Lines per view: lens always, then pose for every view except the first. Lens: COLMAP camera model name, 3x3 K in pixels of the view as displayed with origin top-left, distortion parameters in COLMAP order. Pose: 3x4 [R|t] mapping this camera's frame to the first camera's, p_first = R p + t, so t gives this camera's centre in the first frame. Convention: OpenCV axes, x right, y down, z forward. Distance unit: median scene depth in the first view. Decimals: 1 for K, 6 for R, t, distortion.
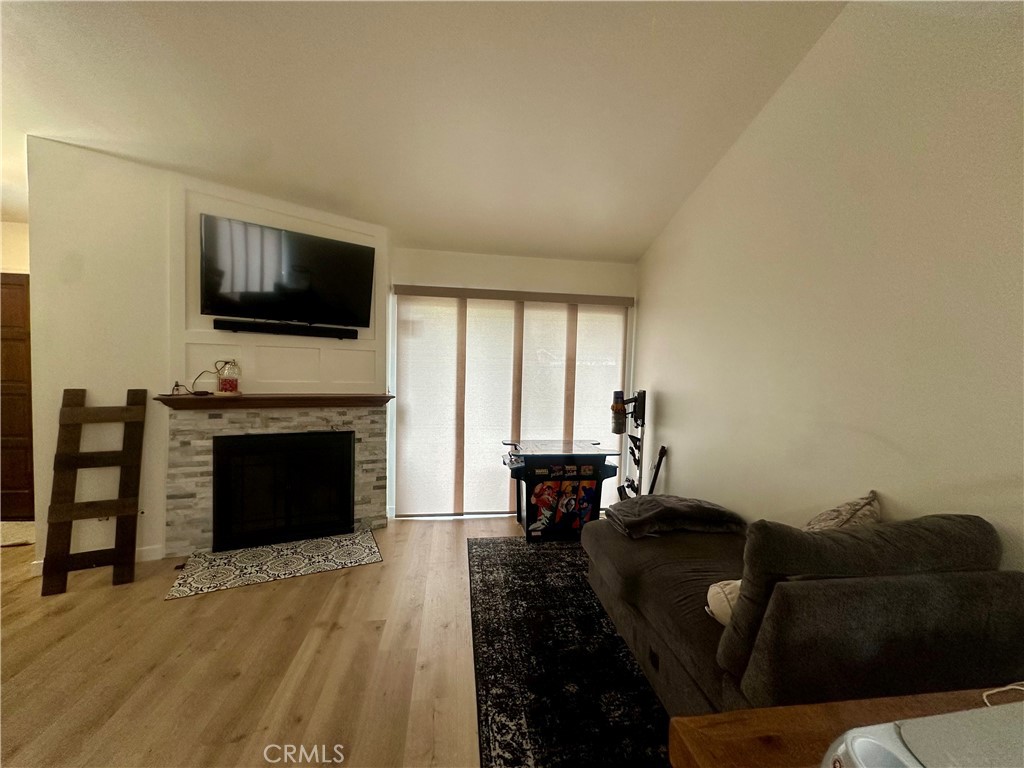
lens RADIAL K [[407.9, 0, 509.1], [0, 407.9, 387.6], [0, 0, 1]] dist [-0.003615, 0.000861]
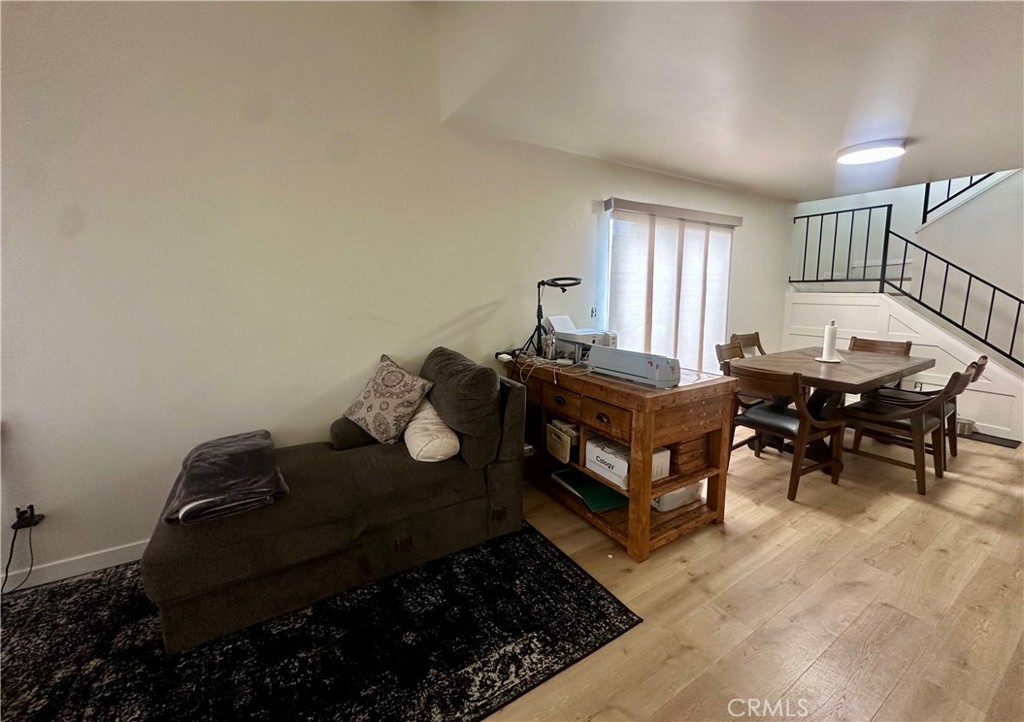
lens RADIAL K [[402.3, 0, 510.0], [0, 402.3, 346.1], [0, 0, 1]] dist [-0.003426, -0.000196]
pose [[-0.401492, -0.161854, 0.901447, -0.344445], [0.034465, 0.980893, 0.191469, -0.030302], [-0.915214, 0.107942, -0.388243, 0.586306]]
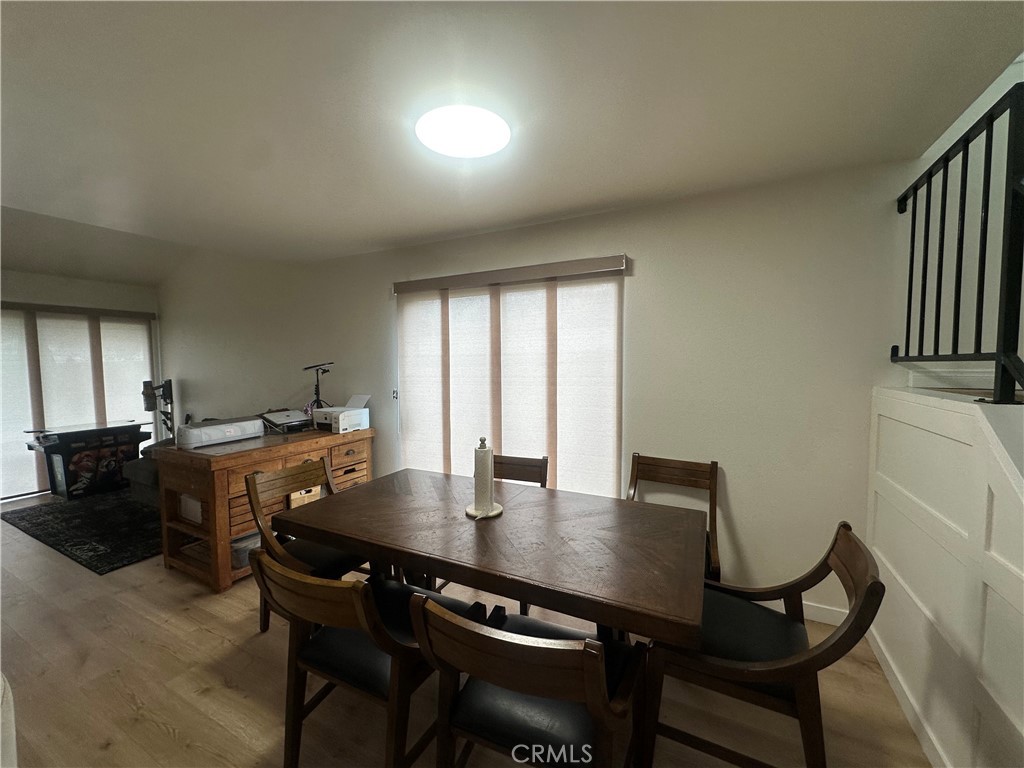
lens RADIAL K [[407.9, 0, 516.8], [0, 407.9, 387.4], [0, 0, 1]] dist [-0.003615, 0.000861]
pose [[0.567822, -0.088386, 0.818392, -0.175980], [0.064164, 0.995946, 0.063043, 0.026108], [-0.820647, 0.016714, 0.571191, -0.939034]]
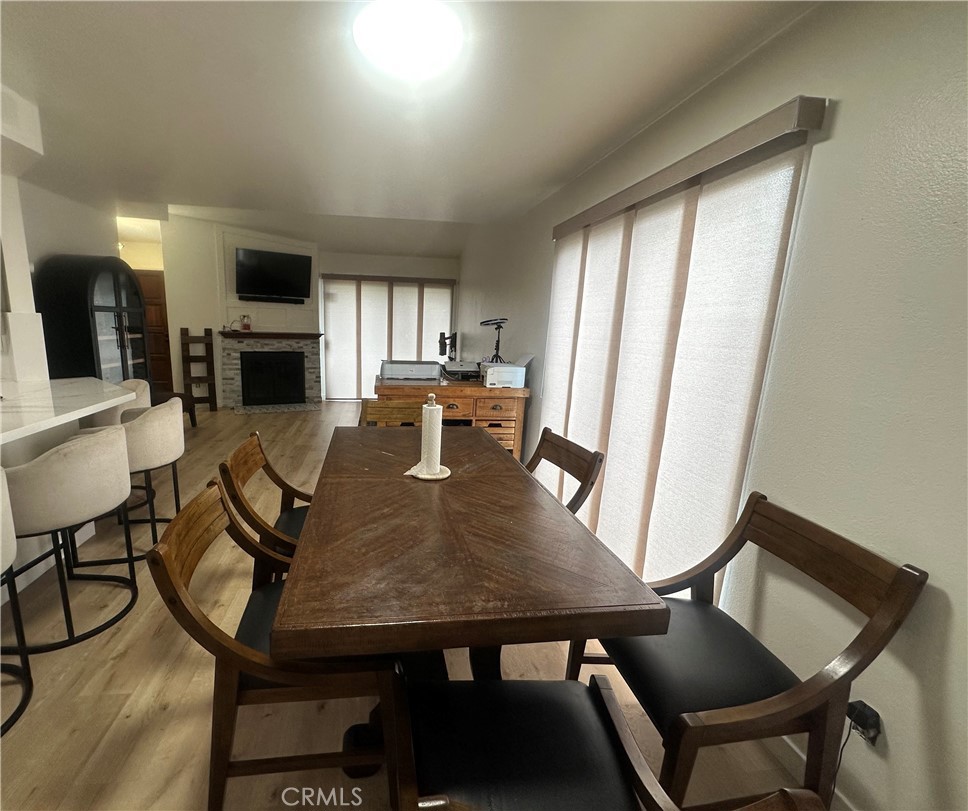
lens RADIAL K [[432.2, 0, 431.0], [0, 432.2, 409.3], [0, 0, 1]] dist [-0.004262, 0.000694]
pose [[0.999926, 0.007303, -0.009773, 0.260016], [-0.005762, 0.988778, 0.149283, 0.066611], [0.010754, -0.149216, 0.988746, -1.113540]]
